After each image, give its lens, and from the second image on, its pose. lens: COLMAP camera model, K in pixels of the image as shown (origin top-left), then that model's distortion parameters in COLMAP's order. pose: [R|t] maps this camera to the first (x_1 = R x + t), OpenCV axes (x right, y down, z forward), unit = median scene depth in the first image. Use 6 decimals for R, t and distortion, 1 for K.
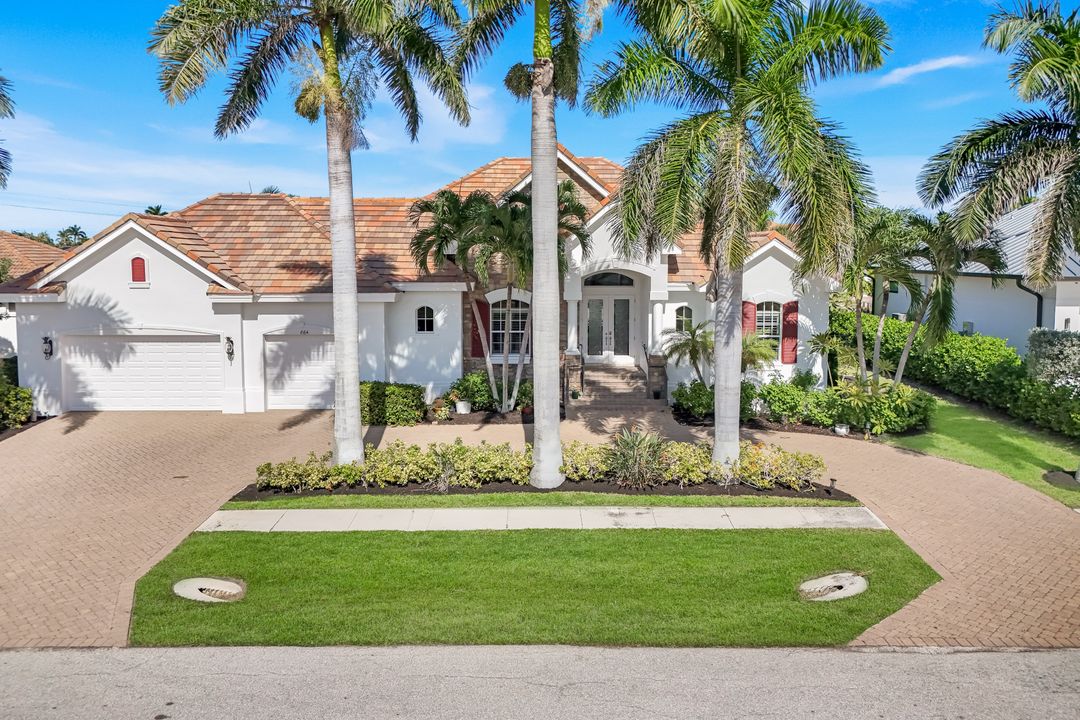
lens RADIAL K [[789.5, 0, 539.2], [0, 789.5, 321.4], [0, 0, 1]] dist [0.079748, -0.081612]
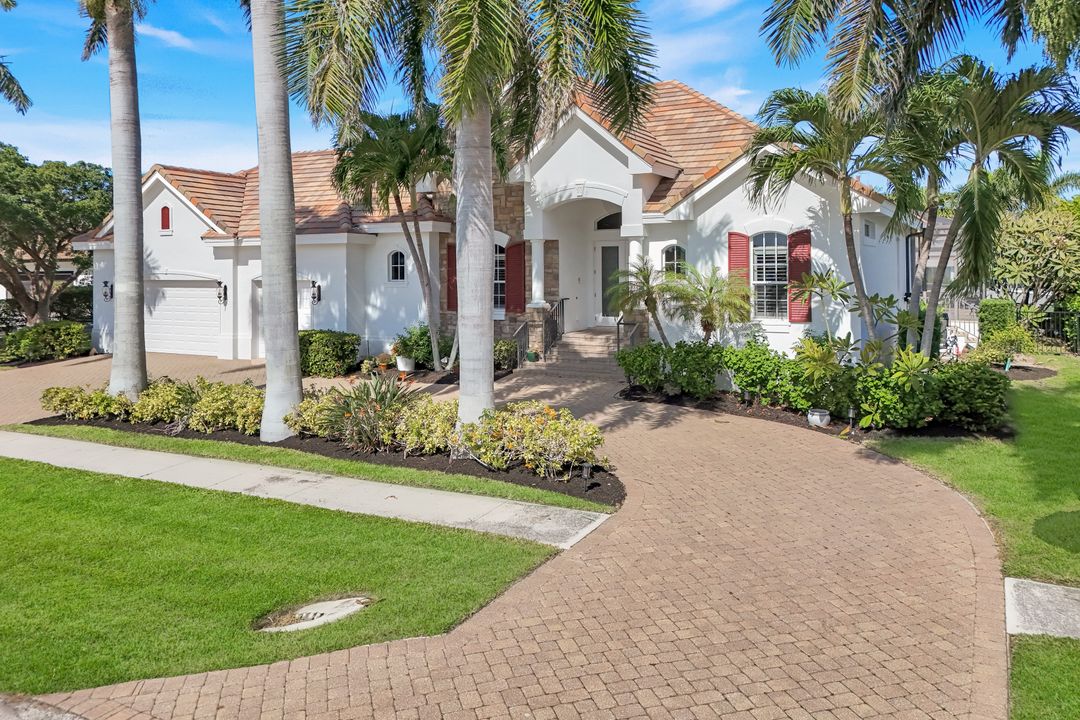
lens RADIAL K [[785.9, 0, 543.4], [0, 785.9, 289.7], [0, 0, 1]] dist [0.092270, -0.074914]
pose [[0.885756, 0.006544, -0.464106, 0.434821], [-0.032816, 0.998281, -0.048555, 0.064873], [0.462990, 0.058238, 0.884448, 0.302296]]
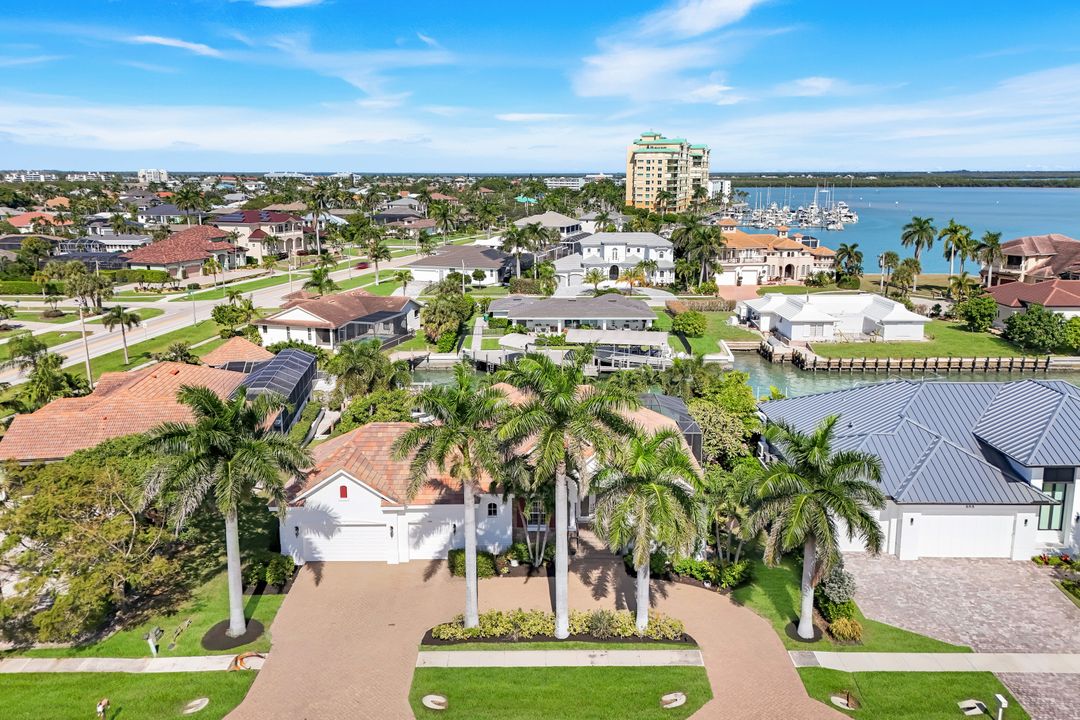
lens RADIAL K [[789.5, 0, 539.2], [0, 789.5, 321.4], [0, 0, 1]] dist [0.079748, -0.081612]
pose [[0.999950, -0.008782, -0.004726, -0.025999], [0.009262, 0.993473, 0.113692, -0.674761], [0.003696, -0.113730, 0.993505, -0.821077]]
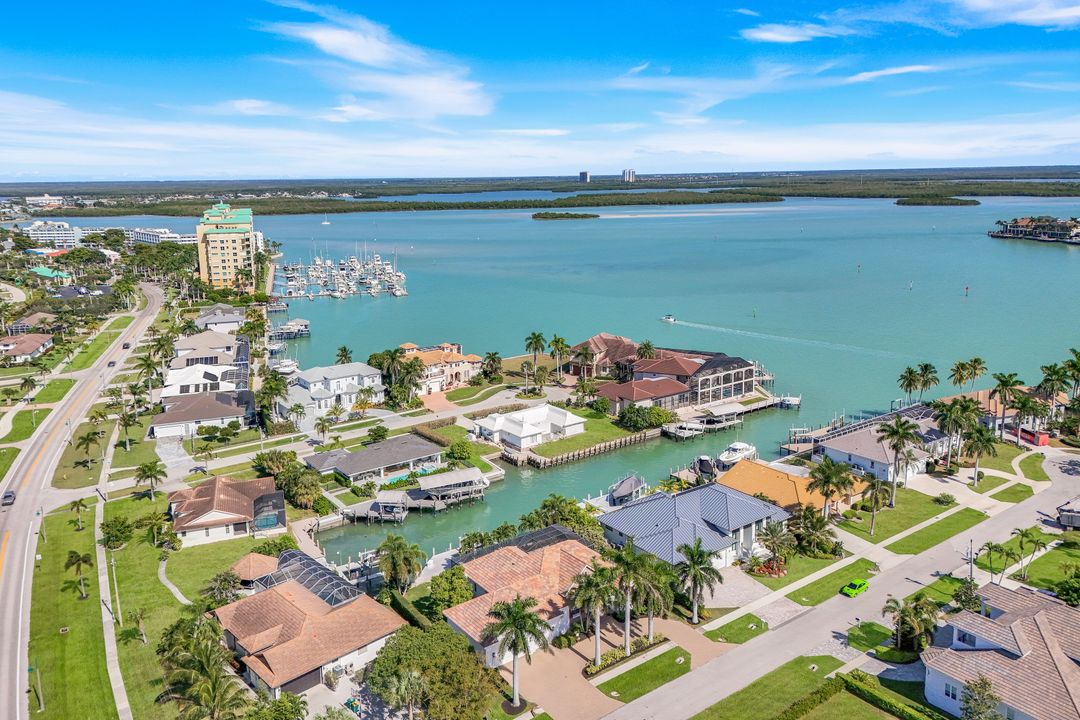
lens RADIAL K [[789.5, 0, 539.2], [0, 789.5, 321.4], [0, 0, 1]] dist [0.079748, -0.081612]
pose [[0.811862, -0.121246, 0.571122, -2.445241], [0.066291, 0.991017, 0.116154, -2.007456], [-0.580074, -0.056441, 0.812606, -2.185137]]
